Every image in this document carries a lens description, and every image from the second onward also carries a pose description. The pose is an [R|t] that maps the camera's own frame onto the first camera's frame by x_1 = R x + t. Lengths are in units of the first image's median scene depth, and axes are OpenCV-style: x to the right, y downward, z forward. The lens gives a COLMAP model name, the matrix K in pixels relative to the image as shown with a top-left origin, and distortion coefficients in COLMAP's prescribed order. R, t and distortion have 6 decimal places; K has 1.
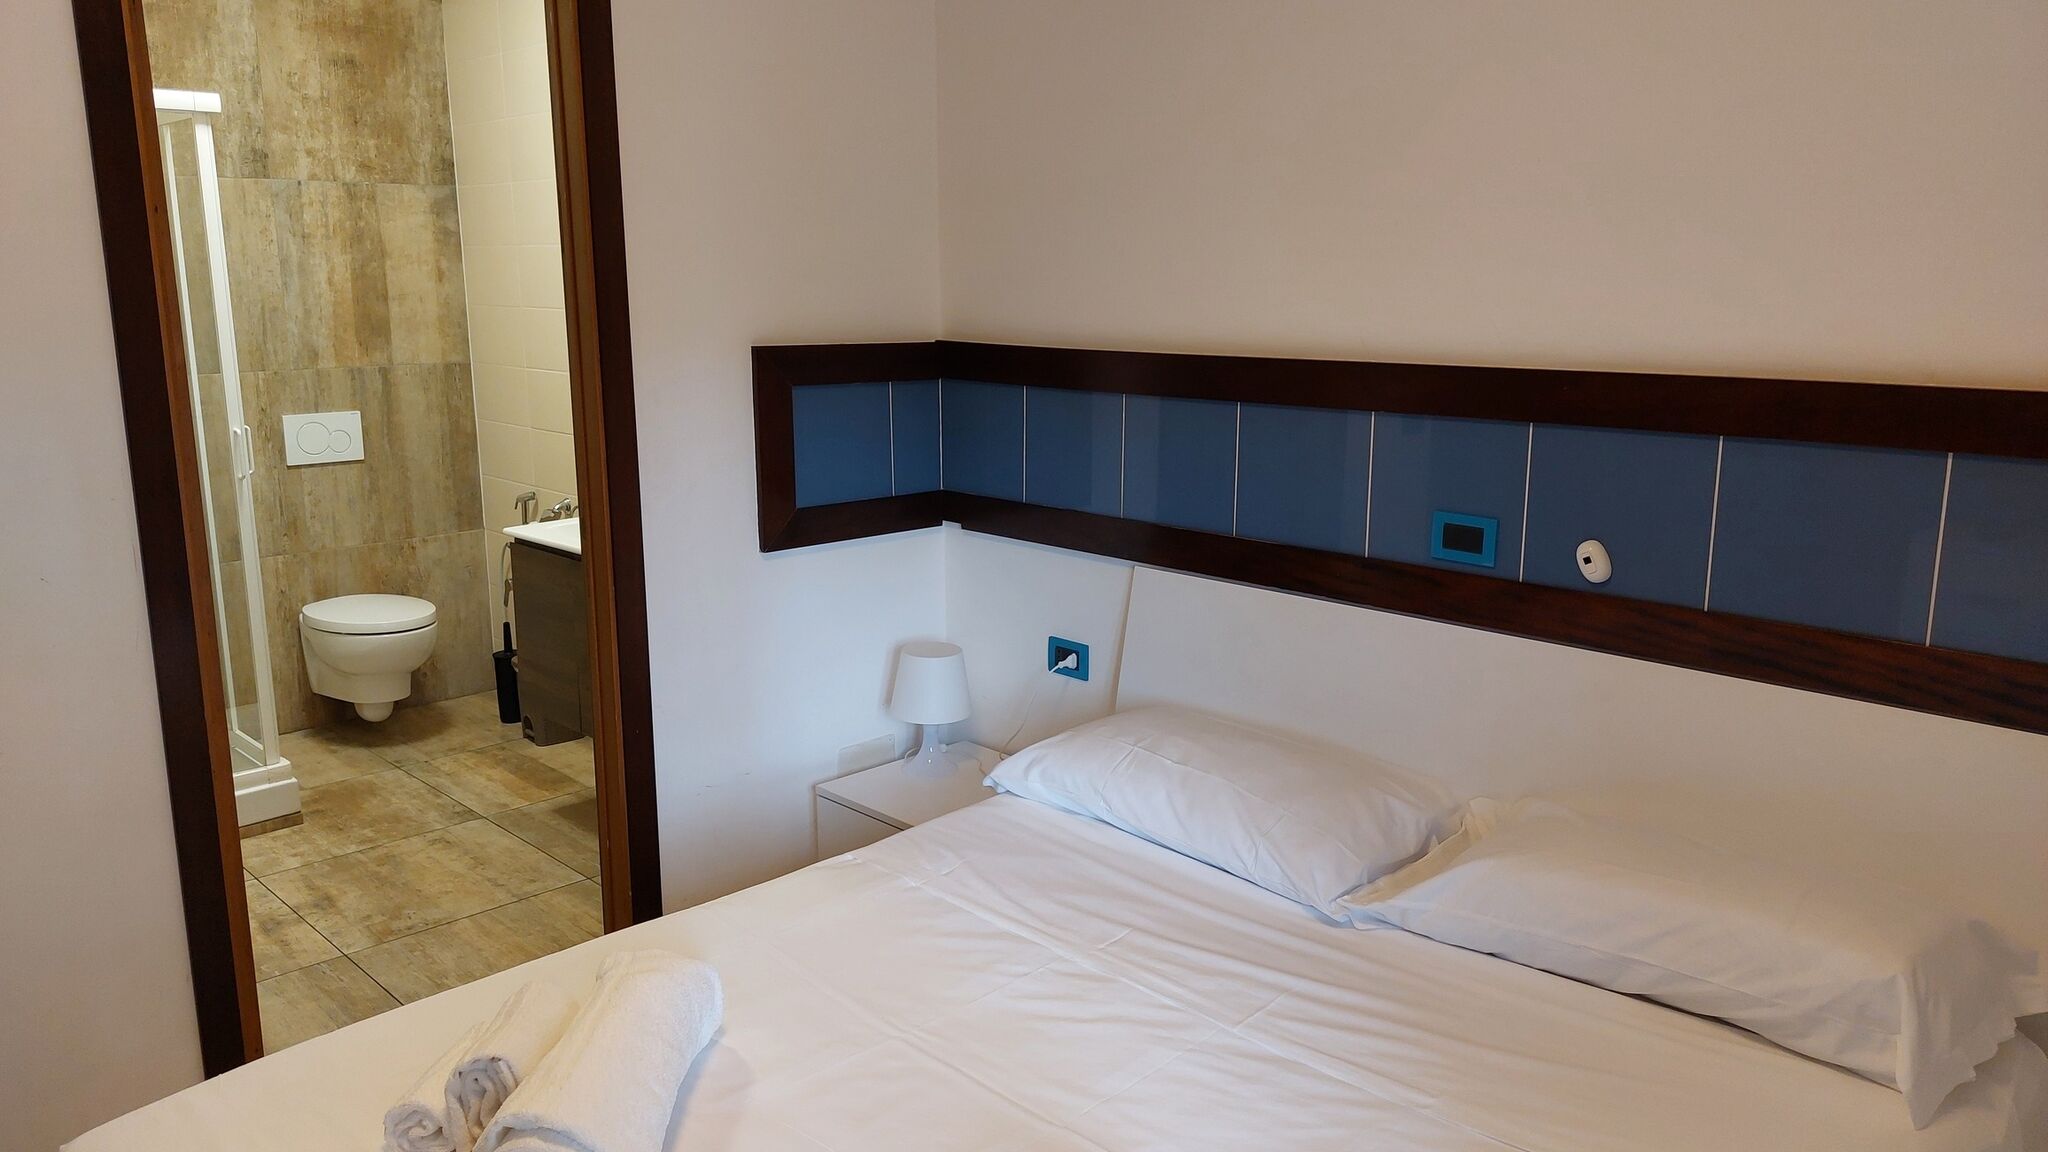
lens RADIAL K [[1469.2, 0, 1024.0], [0, 1469.2, 576.0], [0, 0, 1]] dist [0.093737, -0.183904]
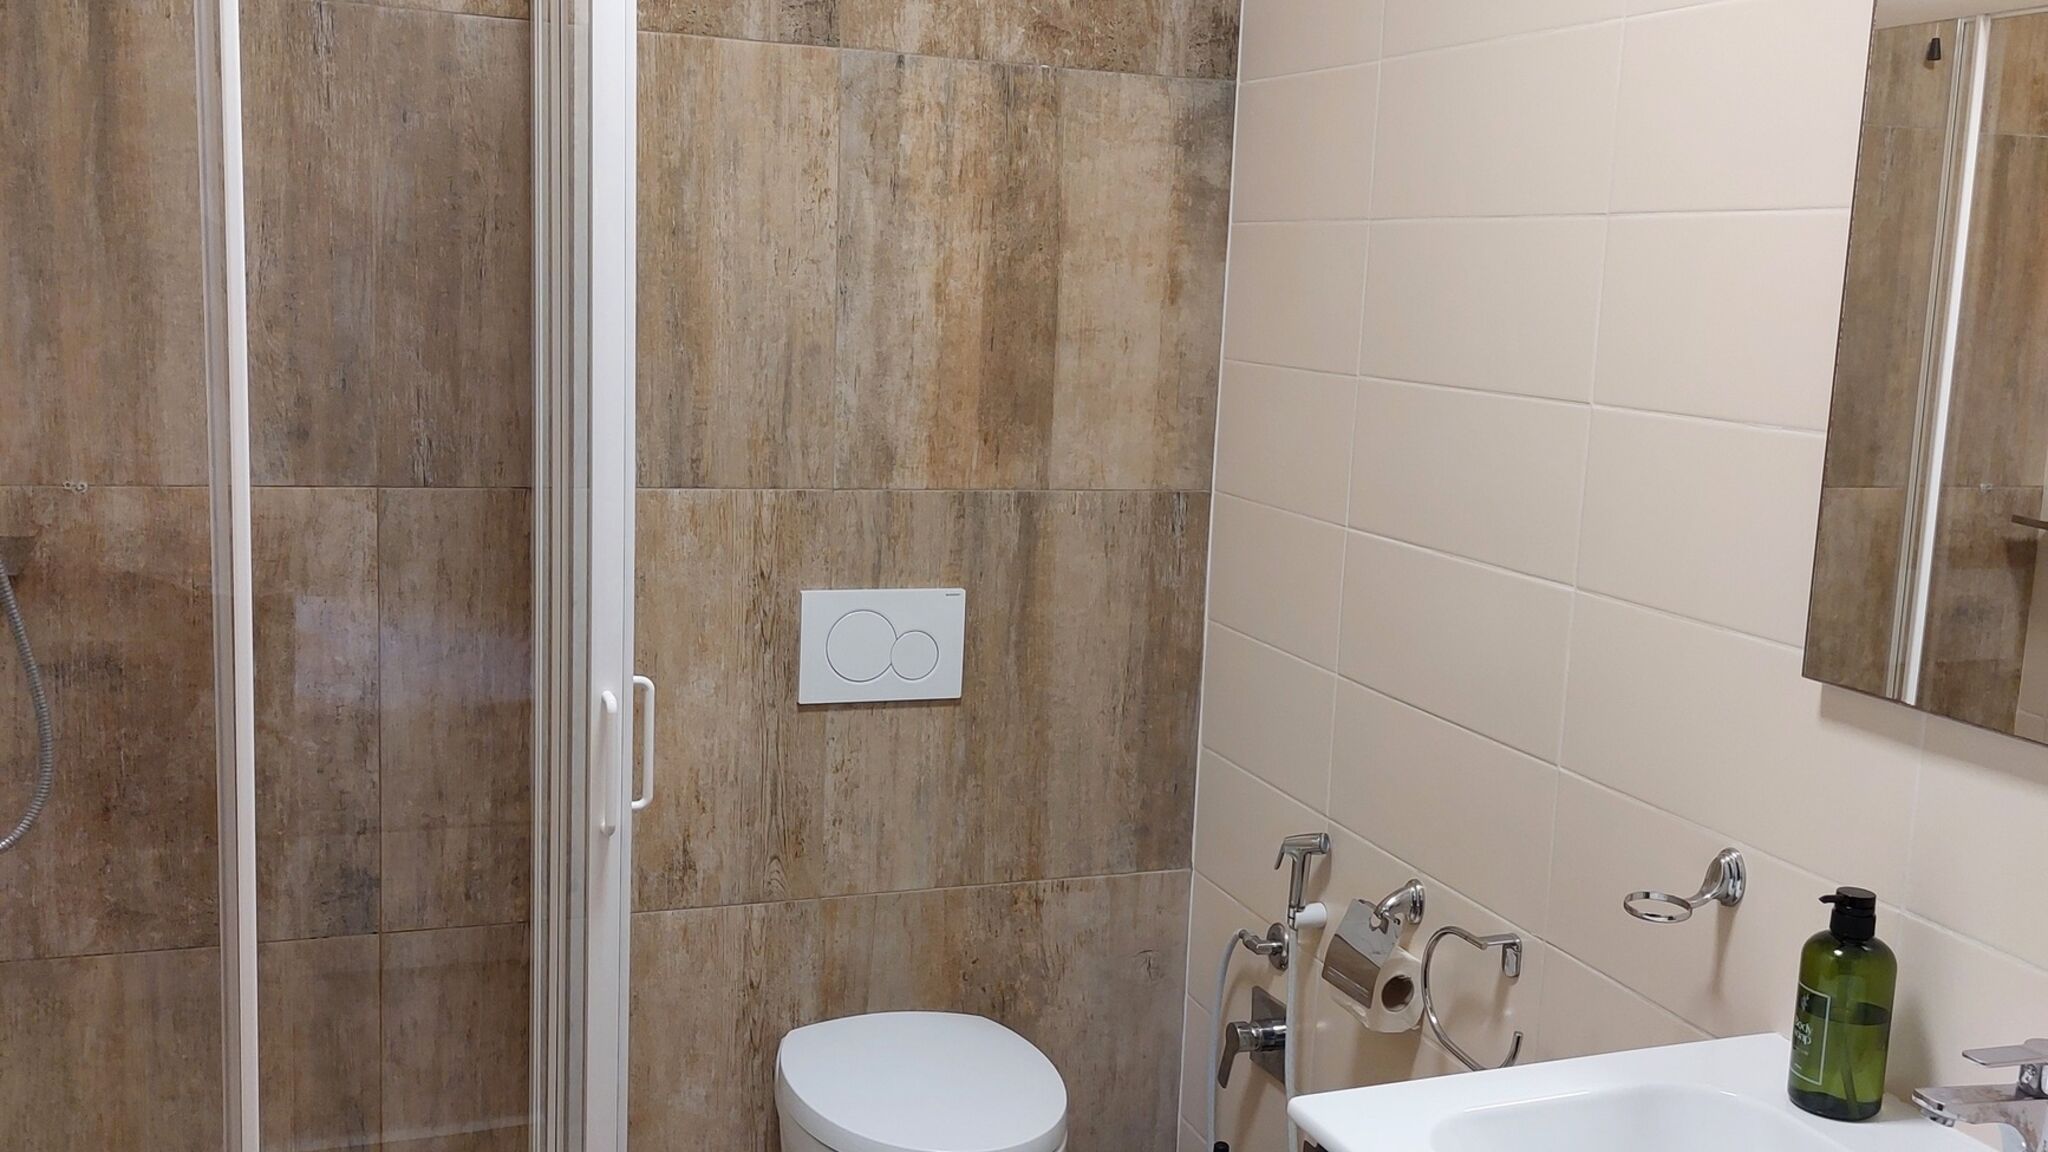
lens RADIAL K [[1942.4, 0, 1026.5], [0, 1942.4, 628.4], [0, 0, 1]] dist [0.165633, -0.285871]
pose [[0.913844, 0.108826, -0.391211, -0.205854], [-0.124681, 0.992079, -0.015272, -0.093499], [0.386451, 0.062732, 0.920174, 0.482468]]
